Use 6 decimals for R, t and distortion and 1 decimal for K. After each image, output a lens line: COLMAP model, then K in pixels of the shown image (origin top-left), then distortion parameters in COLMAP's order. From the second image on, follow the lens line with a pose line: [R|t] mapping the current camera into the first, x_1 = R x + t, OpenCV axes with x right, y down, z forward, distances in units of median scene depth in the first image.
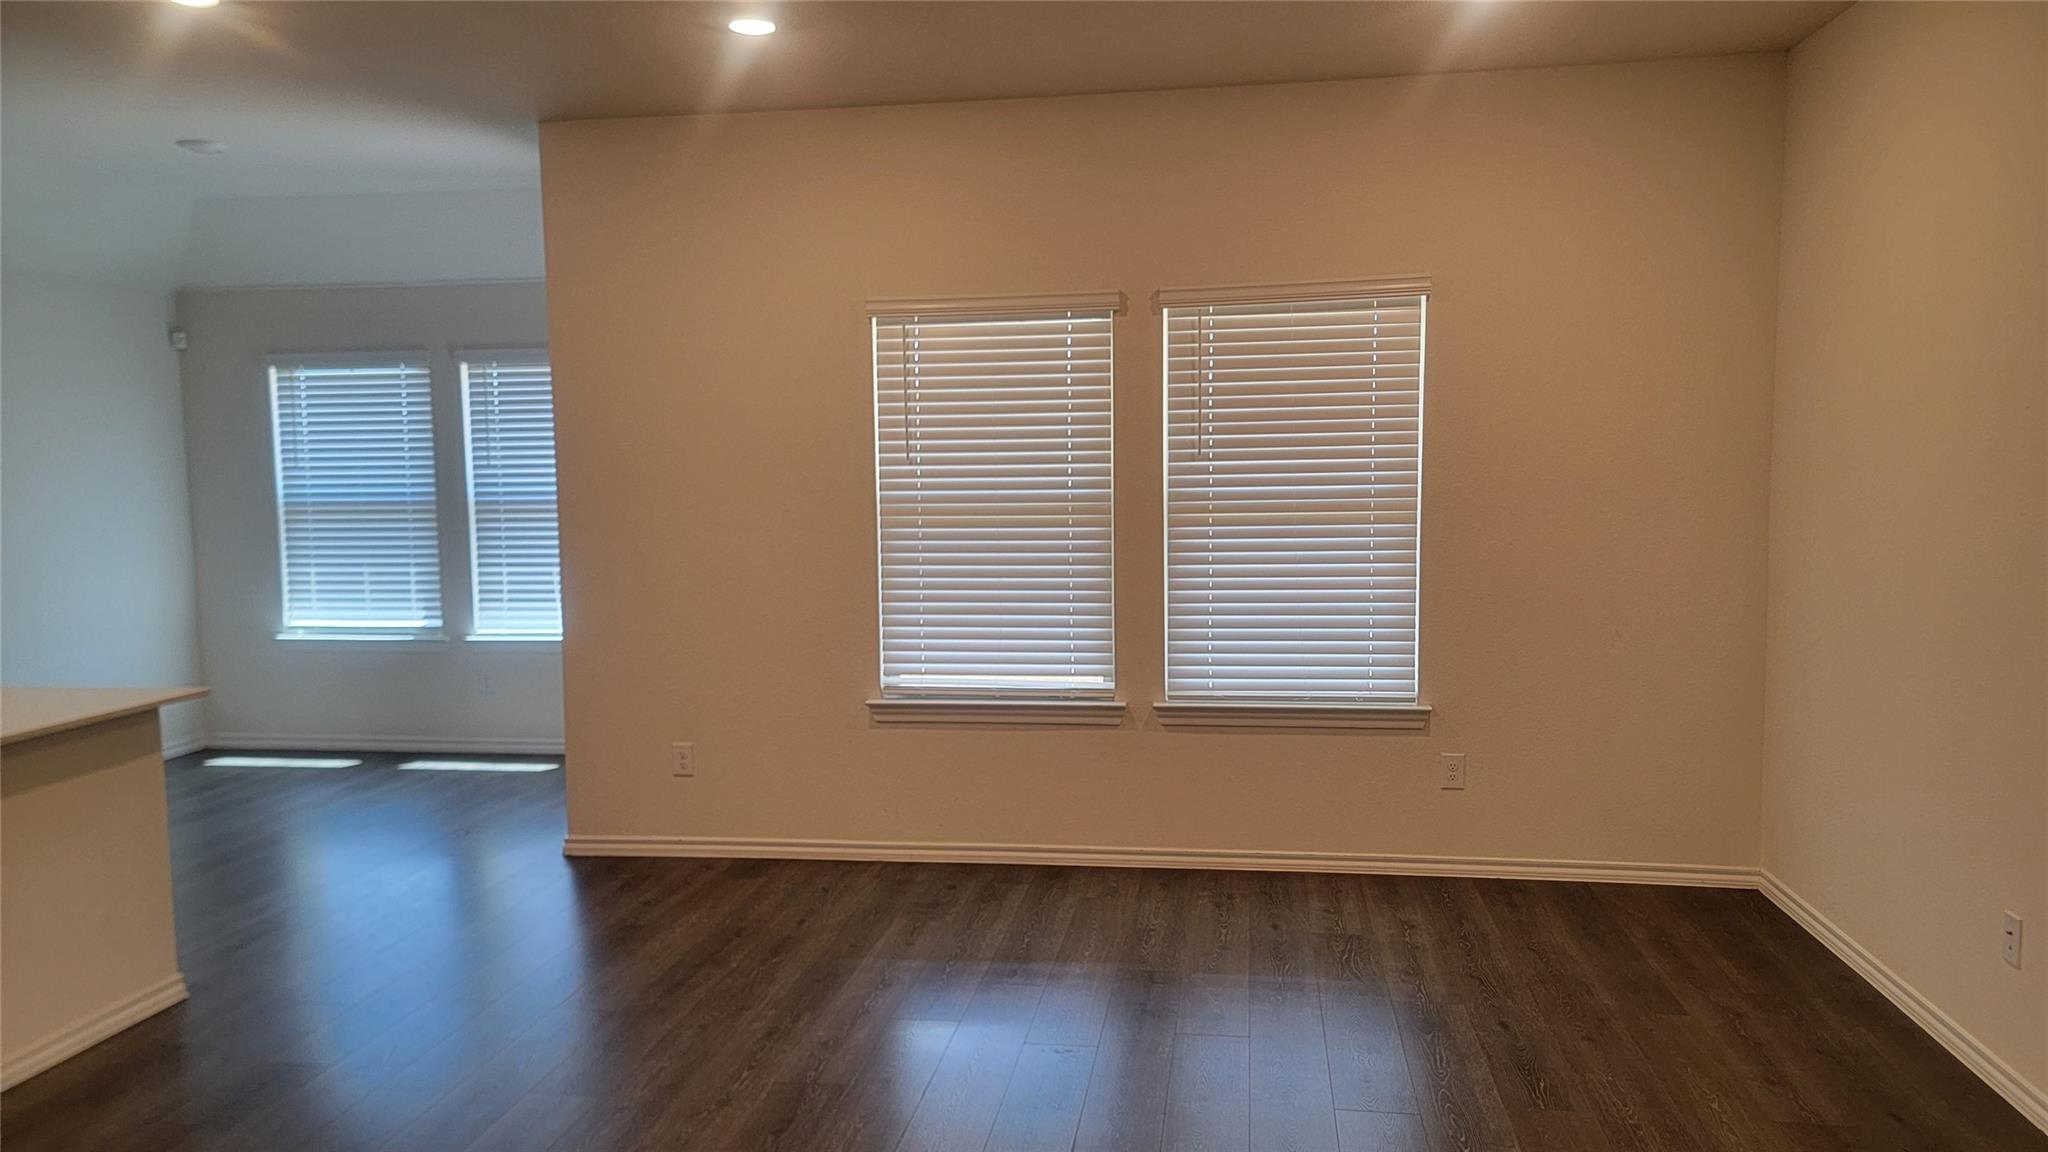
lens RADIAL K [[1426.2, 0, 1022.0], [0, 1426.2, 576.8], [0, 0, 1]] dist [0.070621, -0.061274]
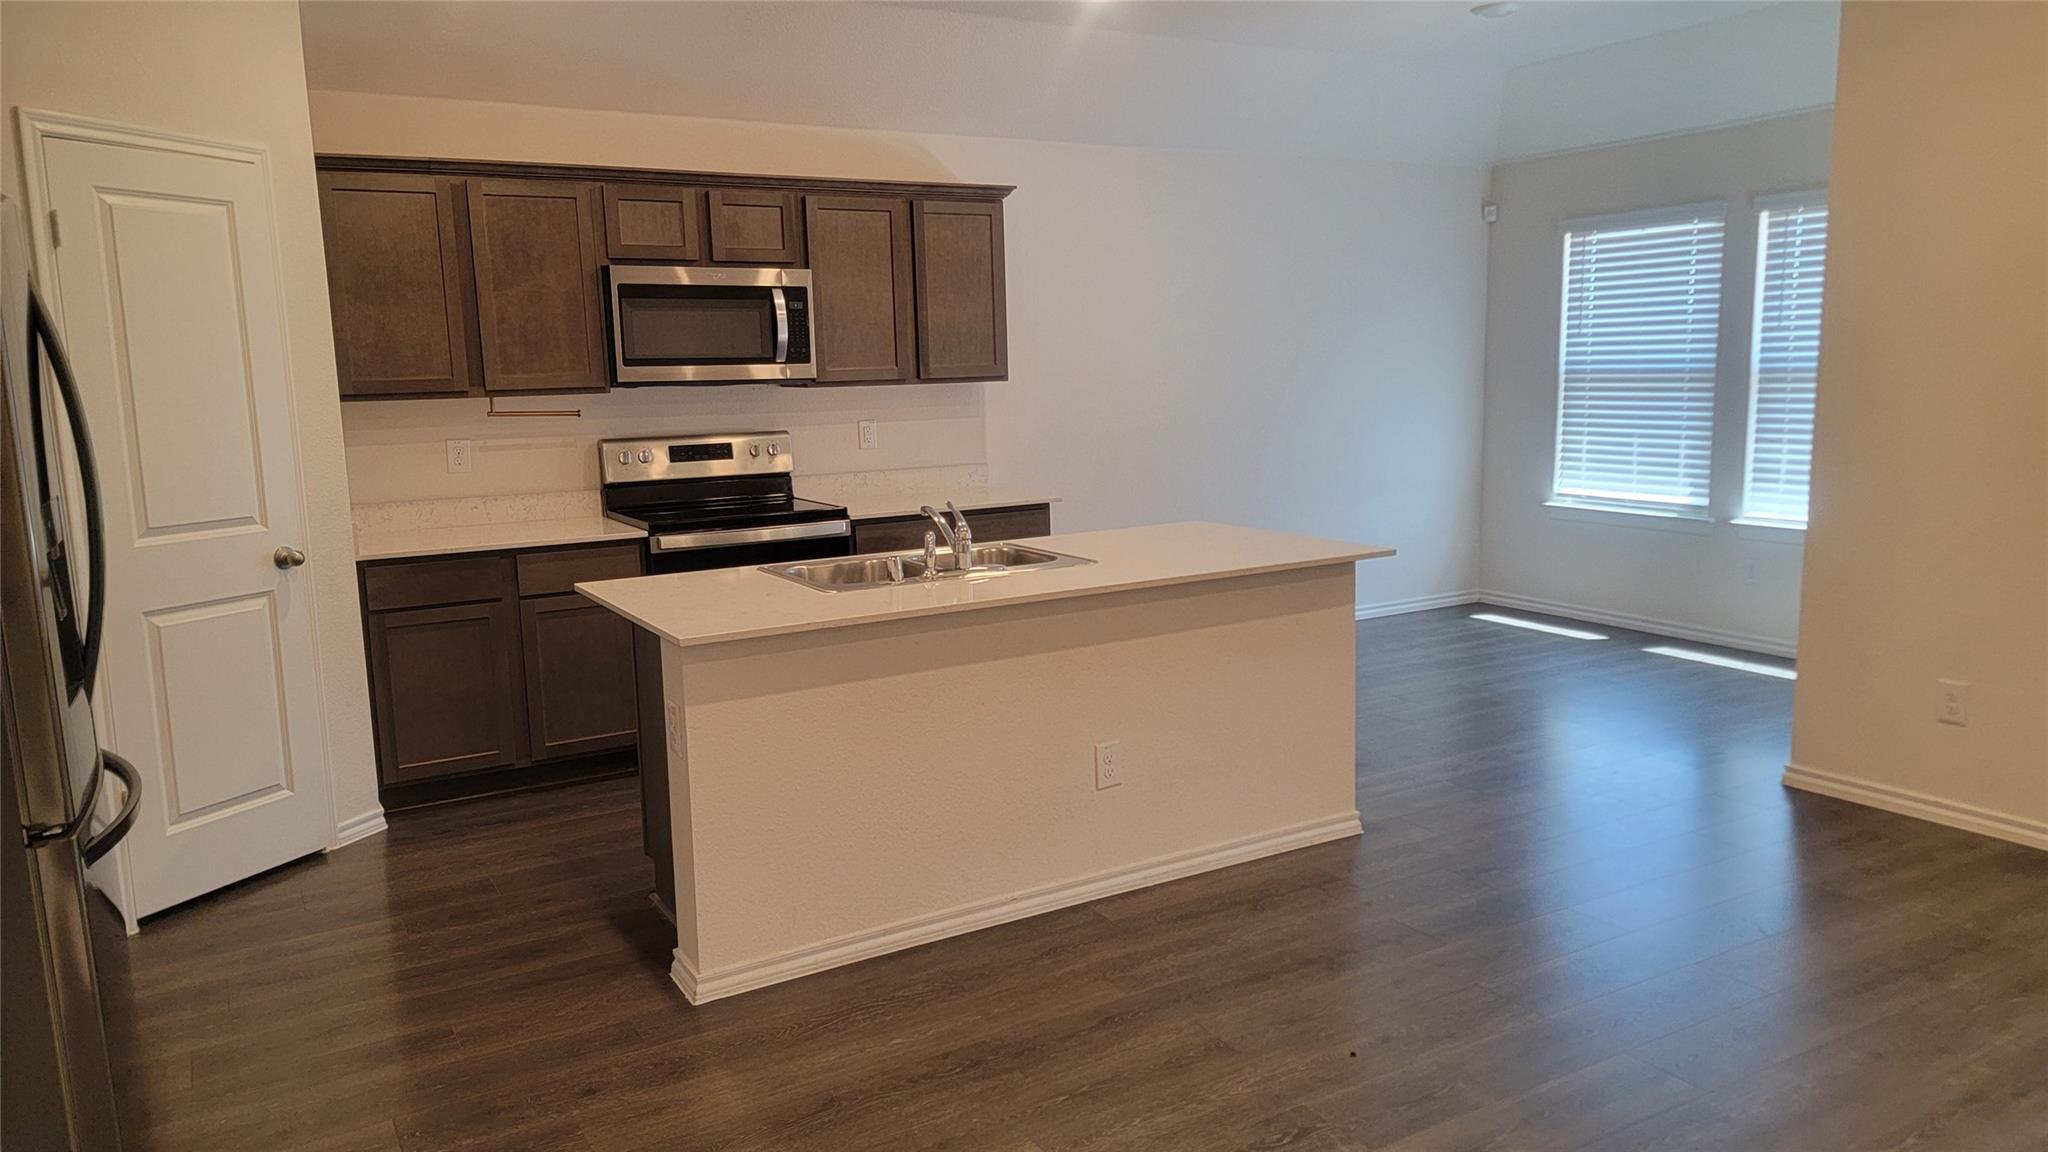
lens RADIAL K [[1405.4, 0, 1033.9], [0, 1405.4, 563.3], [0, 0, 1]] dist [0.092657, -0.089113]
pose [[0.636763, 0.112312, -0.762836, 0.034129], [-0.050505, 0.993285, 0.104083, -0.003267], [0.769404, -0.027749, 0.638160, 0.123413]]
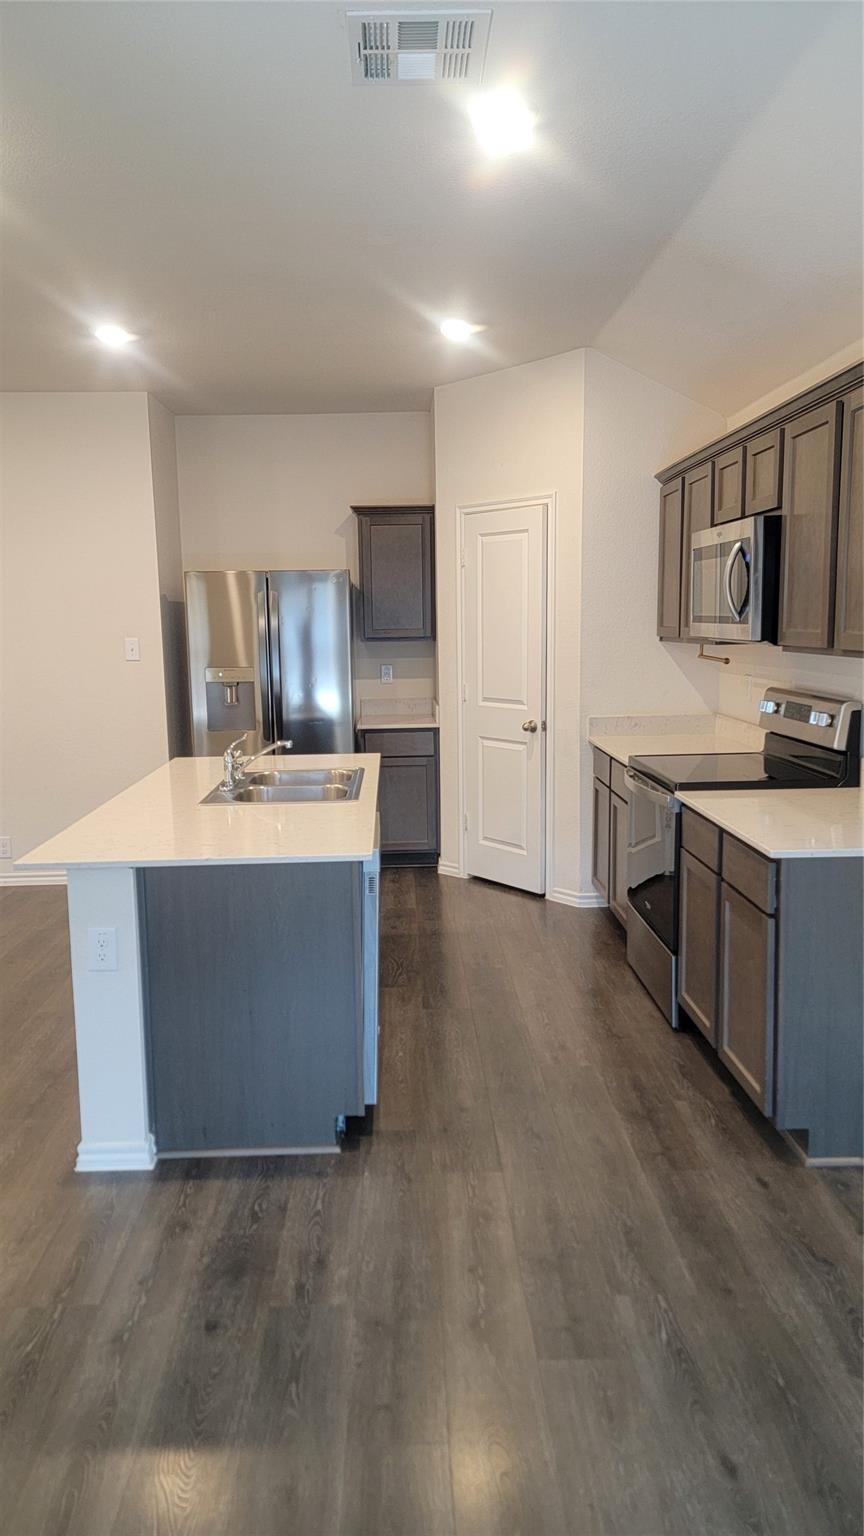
lens RADIAL K [[1069.6, 0, 443.5], [0, 1069.6, 793.2], [0, 0, 1]] dist [0.070621, -0.061274]
pose [[-0.984337, 0.060374, -0.165639, -0.576978], [0.017843, 0.968828, 0.247092, -0.104232], [0.175394, 0.240266, -0.954730, 1.342507]]
